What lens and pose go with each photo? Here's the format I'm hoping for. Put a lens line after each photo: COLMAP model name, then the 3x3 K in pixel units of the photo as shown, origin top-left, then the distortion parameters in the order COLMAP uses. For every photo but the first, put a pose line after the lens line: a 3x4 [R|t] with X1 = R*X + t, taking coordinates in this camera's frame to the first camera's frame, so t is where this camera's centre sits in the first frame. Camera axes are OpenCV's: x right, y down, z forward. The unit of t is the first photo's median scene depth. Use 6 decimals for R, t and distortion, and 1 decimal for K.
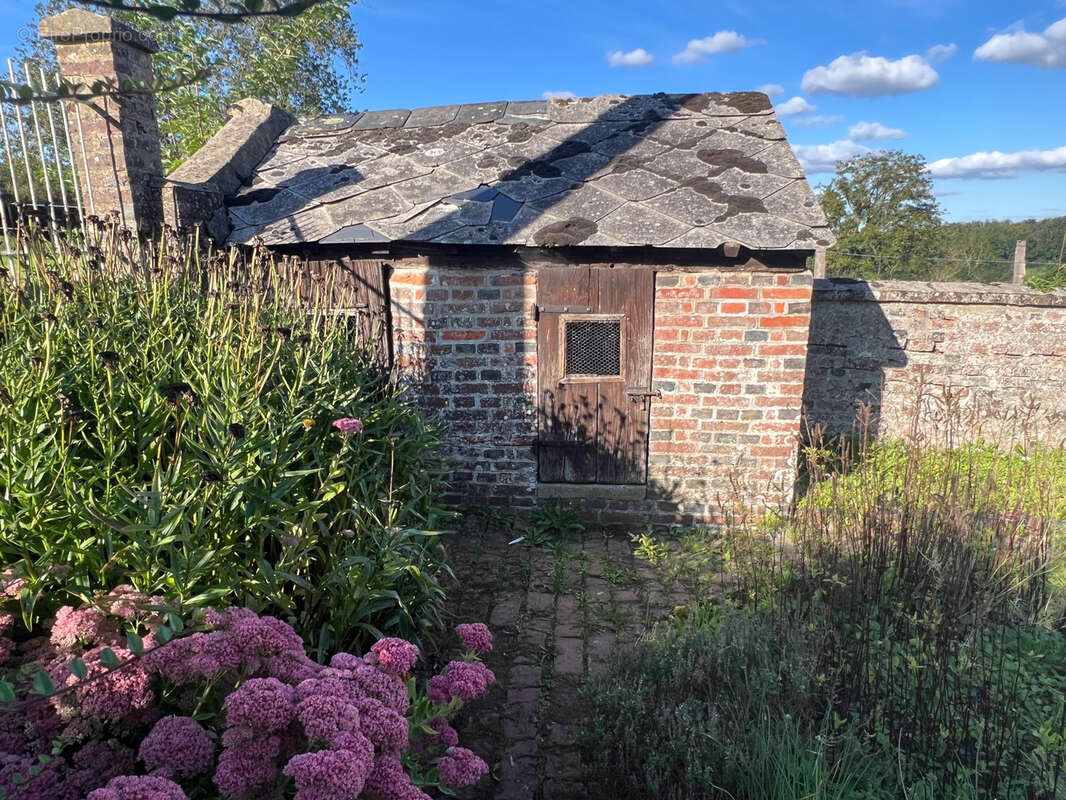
lens RADIAL K [[673.3, 0, 533.0], [0, 673.3, 400.0], [0, 0, 1]] dist [-0.003578, -0.001414]
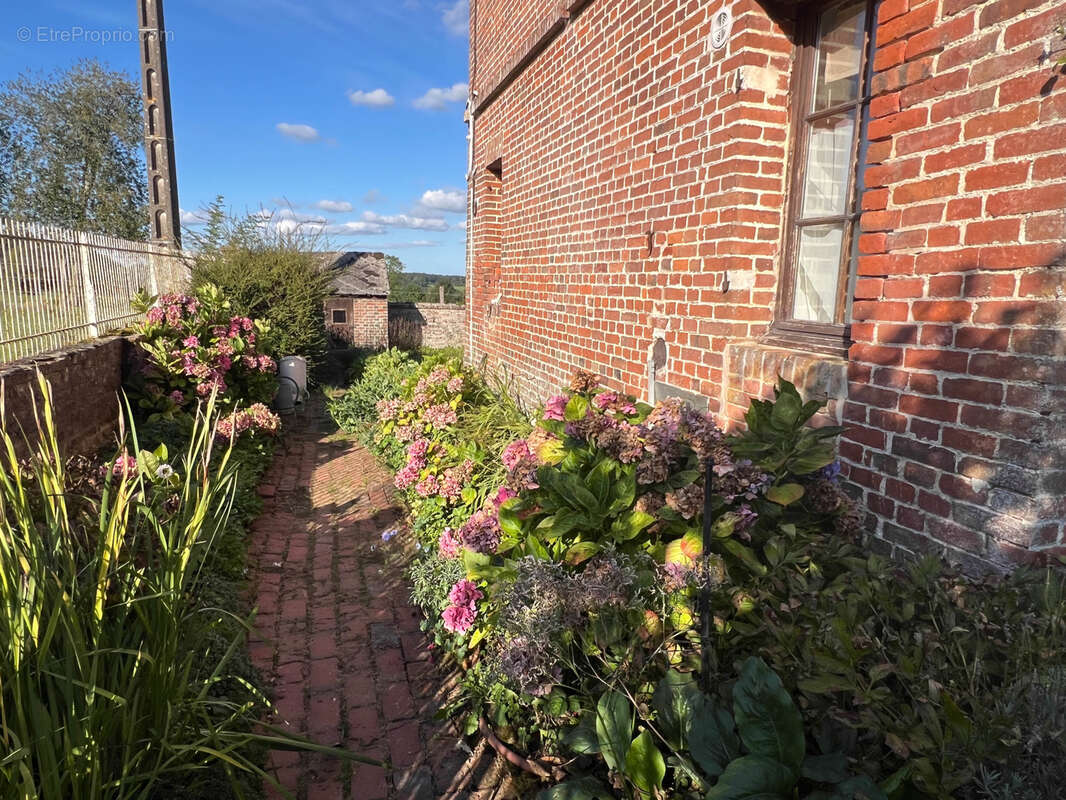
lens RADIAL K [[673.3, 0, 533.0], [0, 673.3, 400.0], [0, 0, 1]] dist [-0.003578, -0.001414]
pose [[0.933025, -0.040934, 0.357476, -0.292638], [0.058981, 0.997468, -0.039723, 0.645395], [-0.354945, 0.058146, 0.933077, -3.165399]]
